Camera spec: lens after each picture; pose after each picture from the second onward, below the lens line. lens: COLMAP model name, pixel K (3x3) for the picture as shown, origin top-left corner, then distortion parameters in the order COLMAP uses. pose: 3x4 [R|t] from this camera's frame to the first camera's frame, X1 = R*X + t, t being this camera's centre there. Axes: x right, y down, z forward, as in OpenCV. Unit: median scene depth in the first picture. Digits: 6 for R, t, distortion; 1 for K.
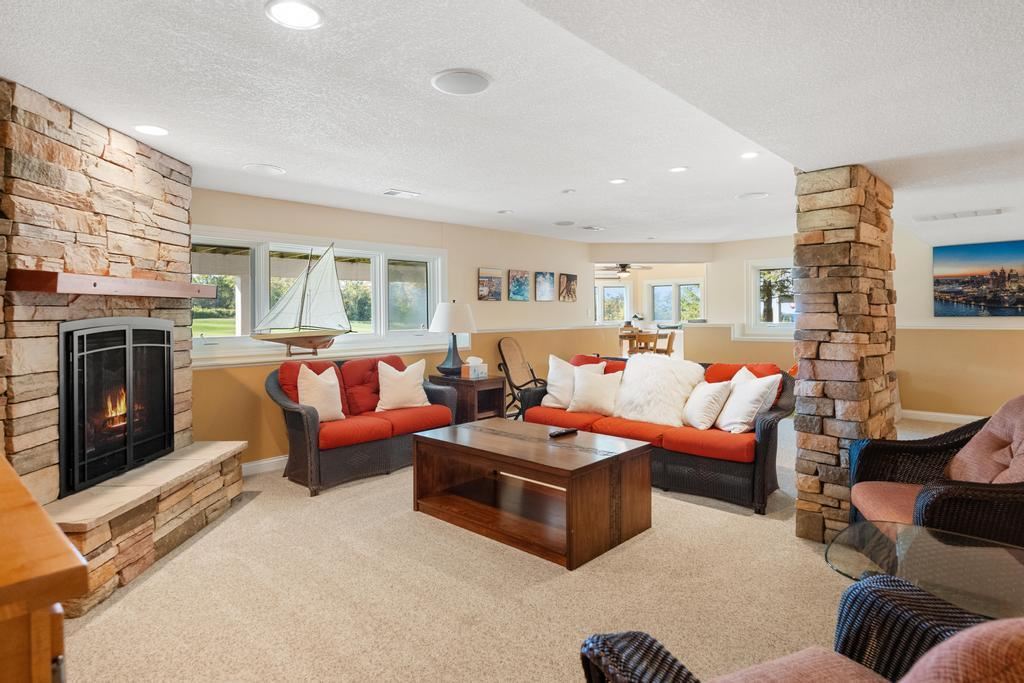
lens RADIAL K [[561.3, 0, 529.2], [0, 561.3, 312.3], [0, 0, 1]] dist [-0.000051, -0.000390]
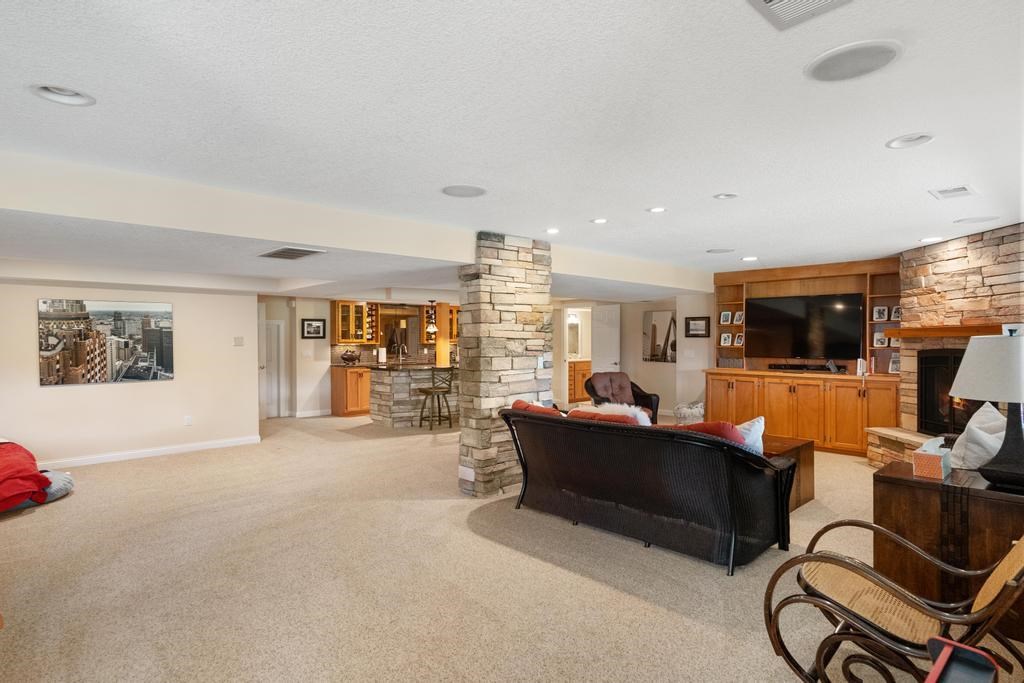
lens RADIAL K [[548.5, 0, 508.7], [0, 548.5, 345.2], [0, 0, 1]] dist [0.012650, -0.001760]
pose [[-0.996078, 0.012369, 0.087612, 0.494559], [0.012960, 0.999897, 0.006180, -0.032081], [-0.087526, 0.007292, -0.996136, 2.977759]]
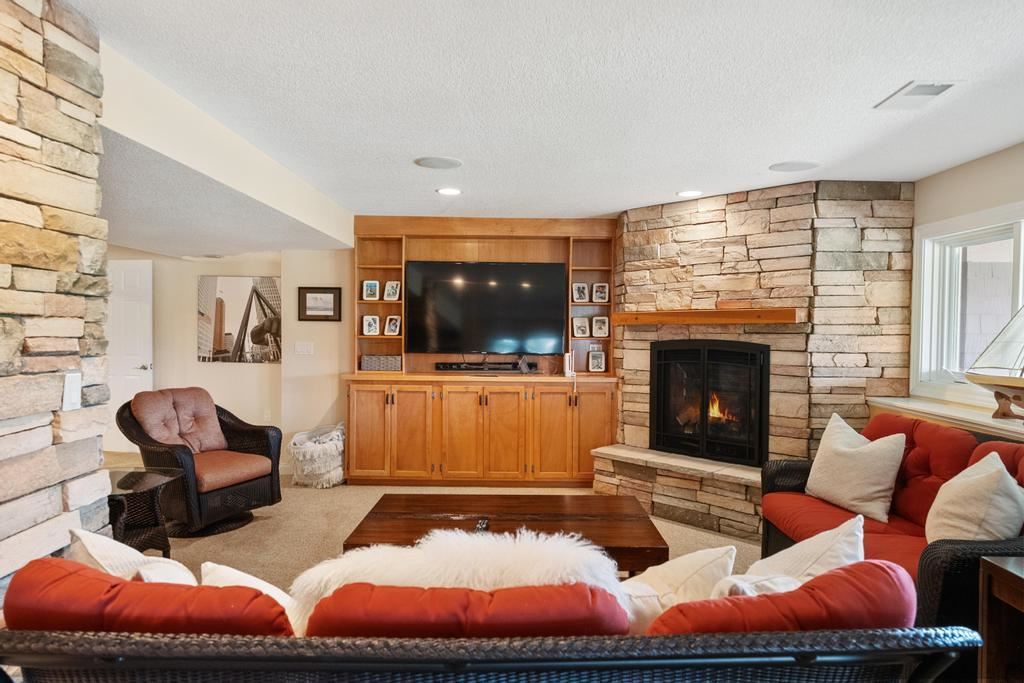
lens RADIAL K [[653.1, 0, 513.6], [0, 653.1, 344.3], [0, 0, 1]] dist [-0.003436, 0.004996]
pose [[-0.754053, 0.022826, -0.656417, 0.650858], [0.003557, 0.999523, 0.030671, -0.031065], [0.656804, 0.020793, -0.753775, 1.989478]]
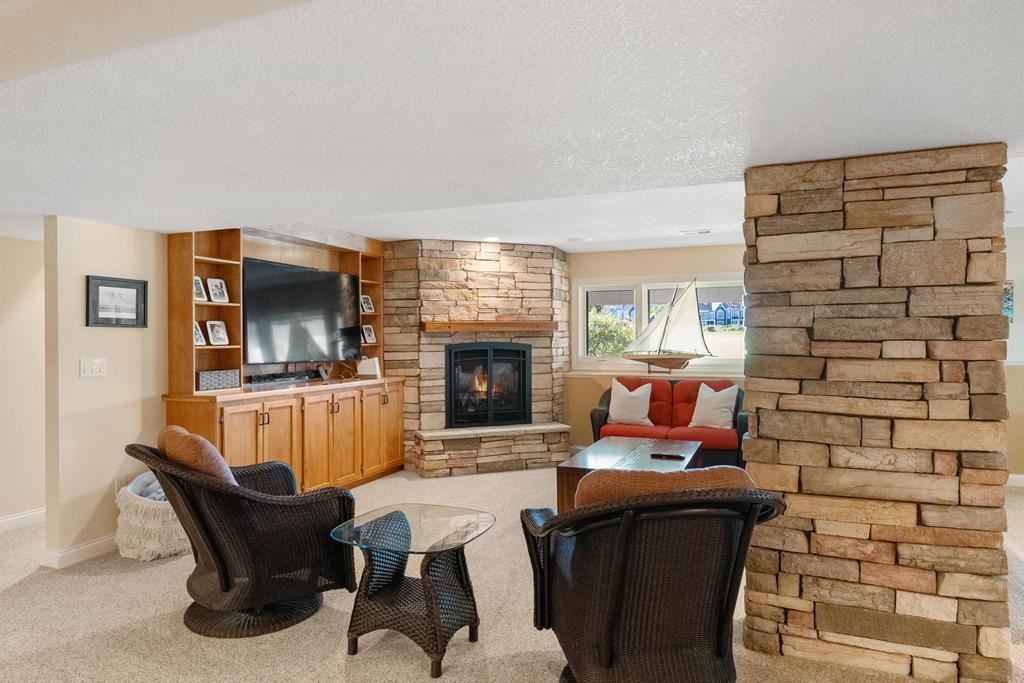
lens RADIAL K [[624.7, 0, 513.4], [0, 624.7, 338.6], [0, 0, 1]] dist [-0.002353, 0.000386]
pose [[0.337325, 0.010032, -0.941335, 1.331921], [0.004493, 0.999915, 0.012266, -0.030488], [0.941378, -0.008367, 0.337251, 0.412647]]
